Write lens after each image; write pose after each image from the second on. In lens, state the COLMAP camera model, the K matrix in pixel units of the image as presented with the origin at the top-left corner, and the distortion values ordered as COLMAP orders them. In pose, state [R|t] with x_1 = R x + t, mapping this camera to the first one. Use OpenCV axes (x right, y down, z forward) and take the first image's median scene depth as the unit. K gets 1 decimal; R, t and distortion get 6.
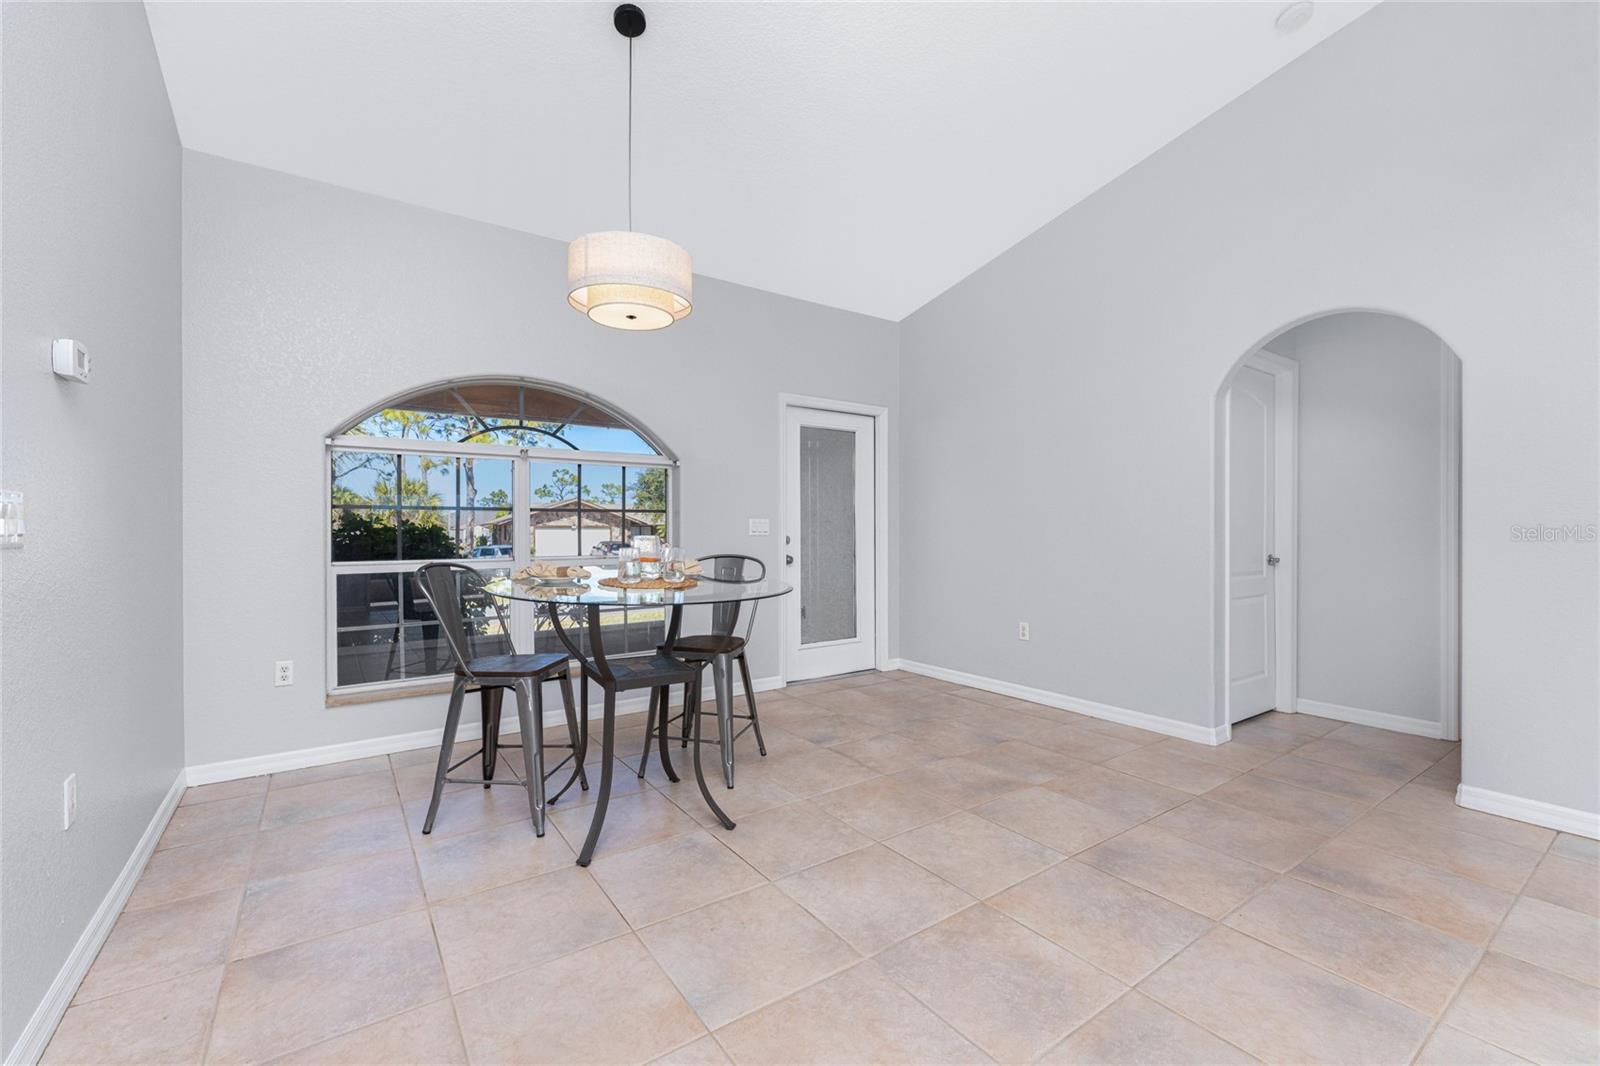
lens RADIAL K [[693.4, 0, 785.8], [0, 693.4, 538.9], [0, 0, 1]] dist [0.002453, -0.000297]
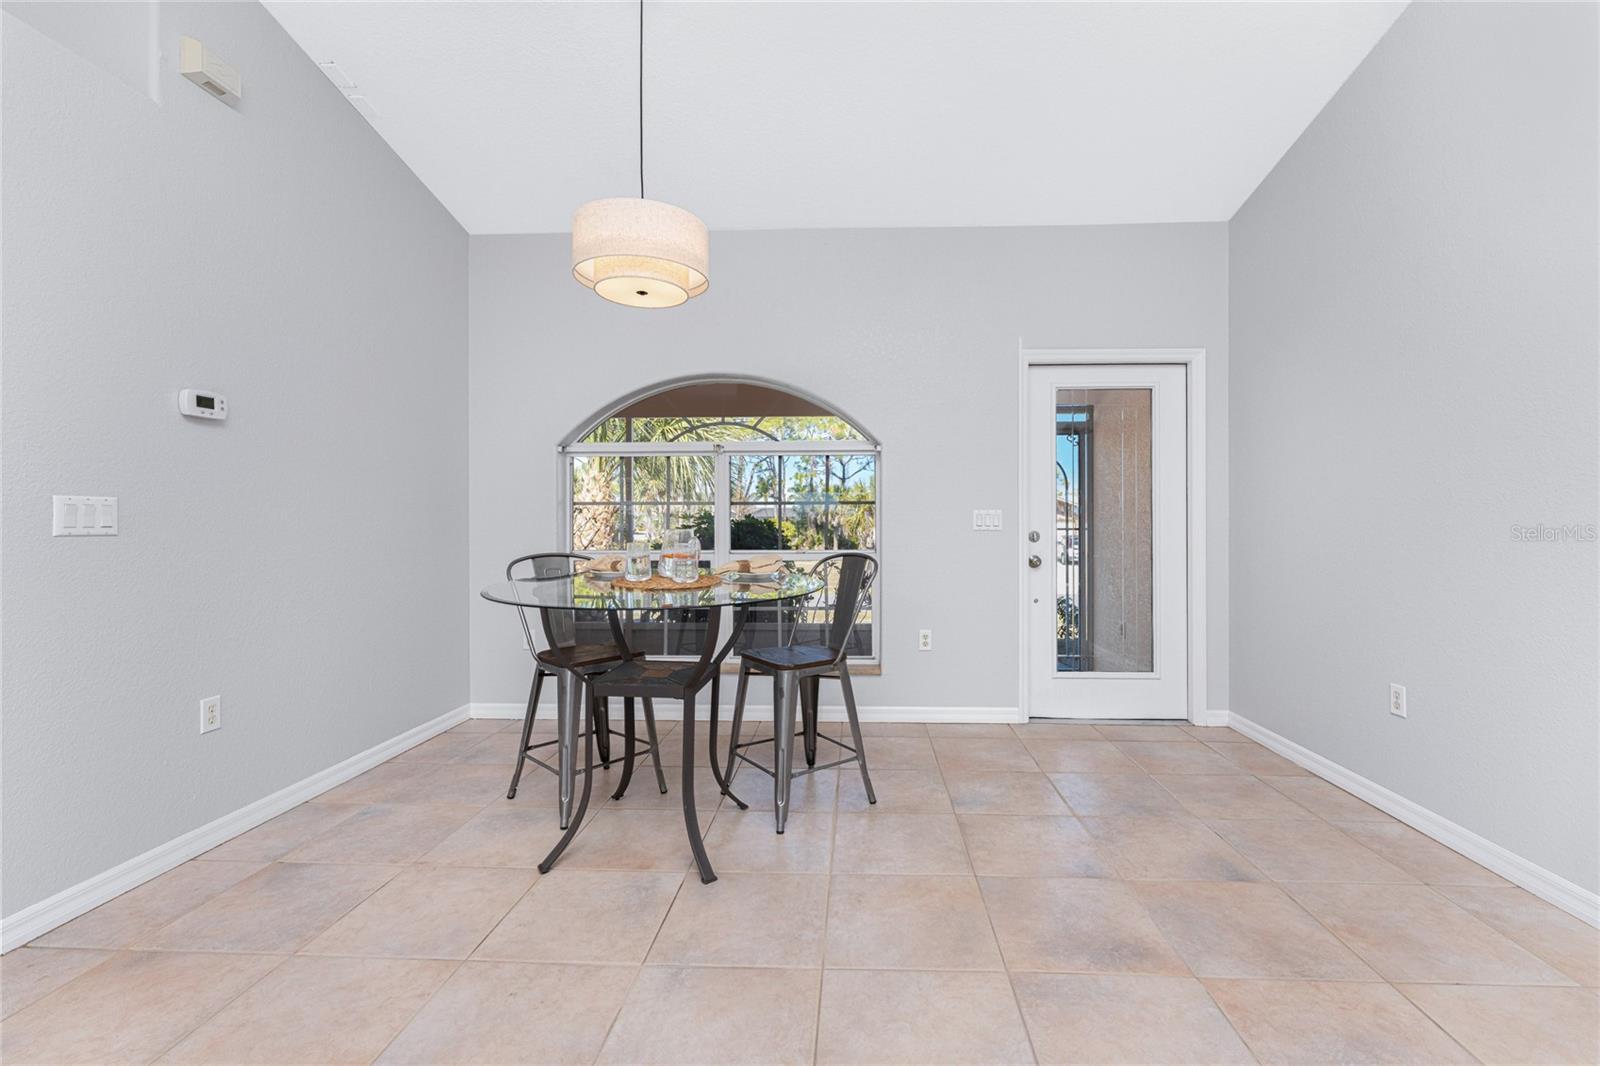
lens RADIAL K [[693.4, 0, 803.1], [0, 693.4, 517.7], [0, 0, 1]] dist [0.002453, -0.000297]
pose [[0.788355, -0.004657, -0.615203, 0.396087], [-0.008697, 0.999787, -0.018714, -0.002734], [0.615160, 0.020104, 0.788146, 0.307338]]
